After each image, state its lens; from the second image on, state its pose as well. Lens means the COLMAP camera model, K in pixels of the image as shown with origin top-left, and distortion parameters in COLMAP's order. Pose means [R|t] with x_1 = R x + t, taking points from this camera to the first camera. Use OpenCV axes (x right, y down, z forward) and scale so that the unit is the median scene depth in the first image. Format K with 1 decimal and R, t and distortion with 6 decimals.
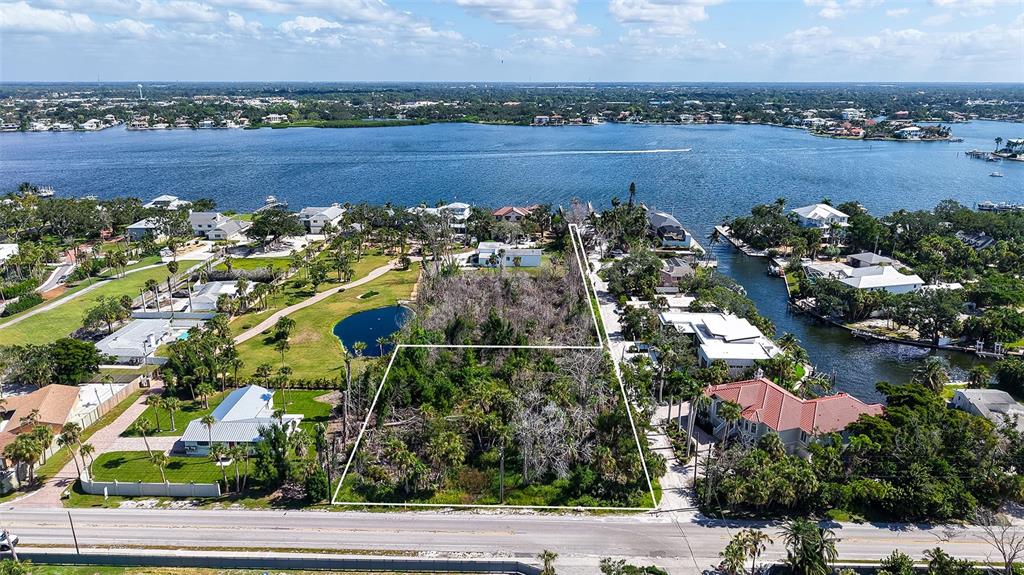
lens RADIAL K [[686.6, 0, 513.1], [0, 686.6, 291.7], [0, 0, 1]] dist [0.026355, -0.029225]
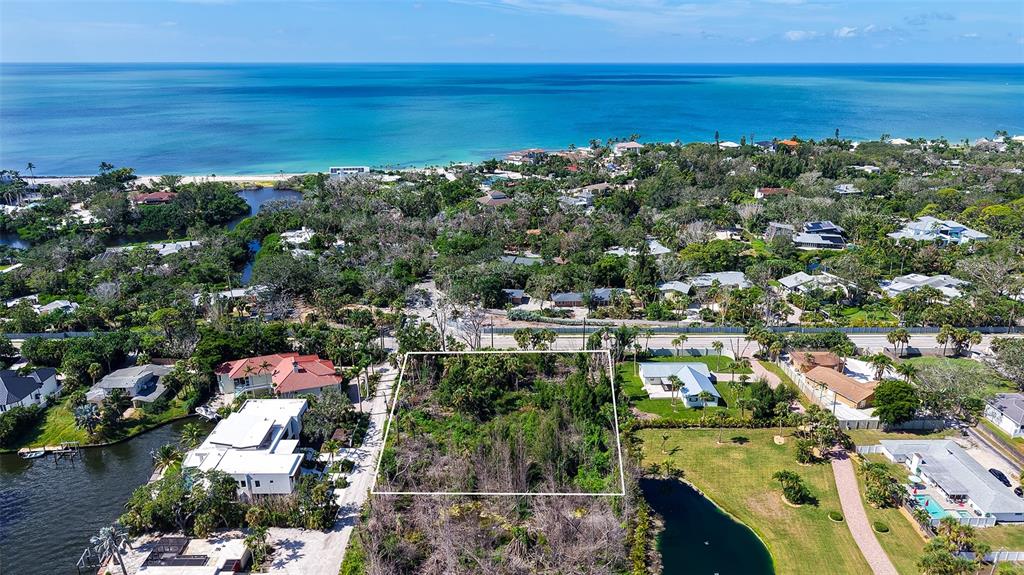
lens RADIAL K [[686.6, 0, 497.4], [0, 686.6, 287.5], [0, 0, 1]] dist [0.026355, -0.029225]
pose [[-0.999830, 0.008522, -0.016375, 0.000073], [-0.002465, 0.817489, 0.575939, -0.478895], [0.018295, 0.575881, -0.817329, 1.270153]]
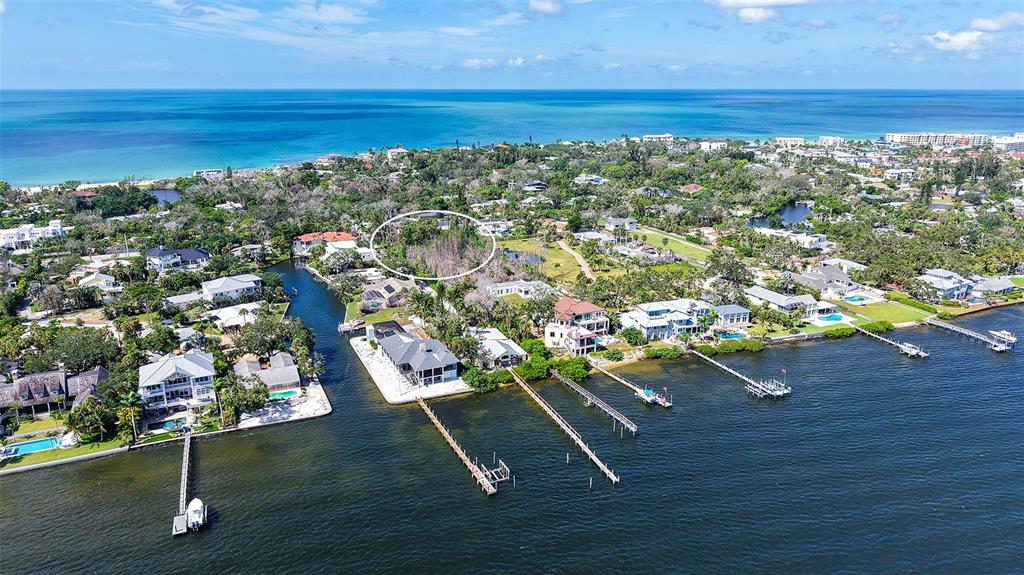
lens RADIAL K [[686.6, 0, 503.9], [0, 686.6, 288.3], [0, 0, 1]] dist [0.026355, -0.029225]
pose [[-0.903186, 0.124672, -0.410745, 0.618448], [-0.121217, 0.843868, 0.522679, -0.818514], [0.411778, 0.521866, -0.747058, 2.297747]]
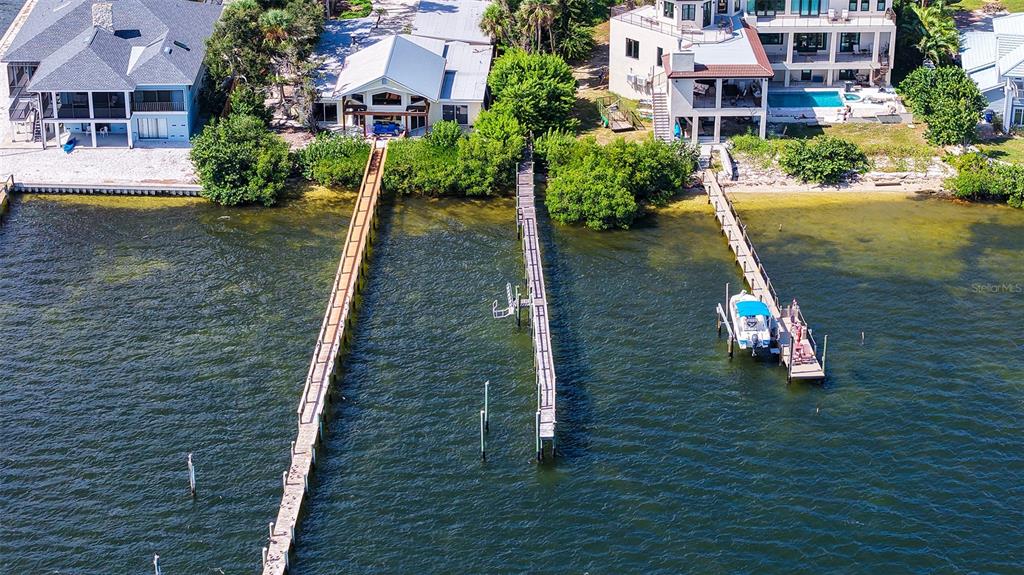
lens RADIAL K [[2168.0, 0, 518.5], [0, 2168.0, 279.8], [0, 0, 1]] dist [-0.123482, 0.000000]
pose [[-0.999761, 0.010288, -0.019286, 0.140556], [-0.005522, 0.734814, 0.678246, -0.733674], [0.021150, 0.678191, -0.734582, 2.283467]]
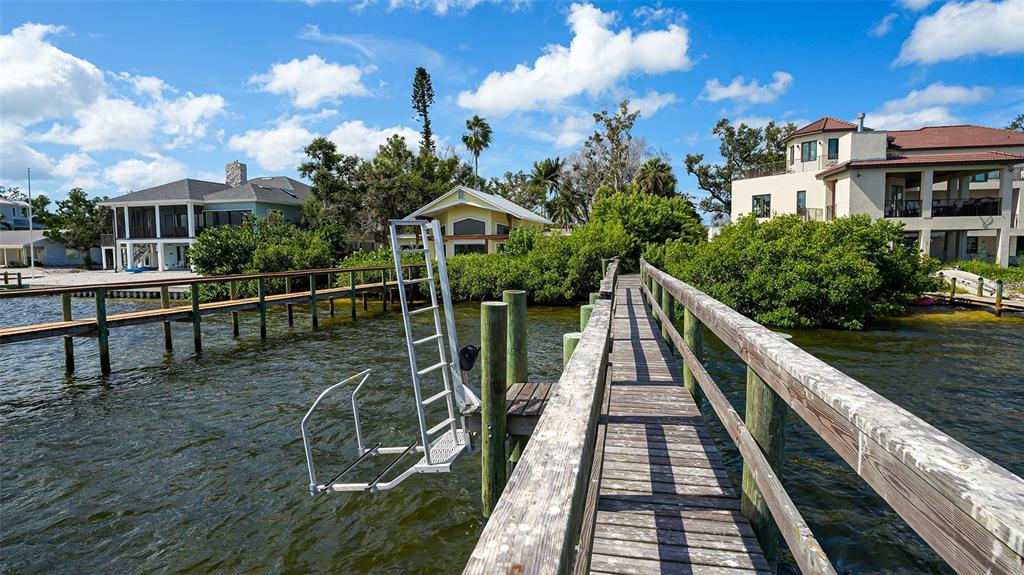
lens RADIAL K [[517.4, 0, 527.1], [0, 517.4, 298.1], [0, 0, 1]] dist [0.028534, -0.000891]
pose [[-0.977505, -0.005775, 0.210833, 0.117277], [0.074545, 0.925647, 0.370974, -0.197024], [-0.197299, 0.378345, -0.904394, 1.718359]]
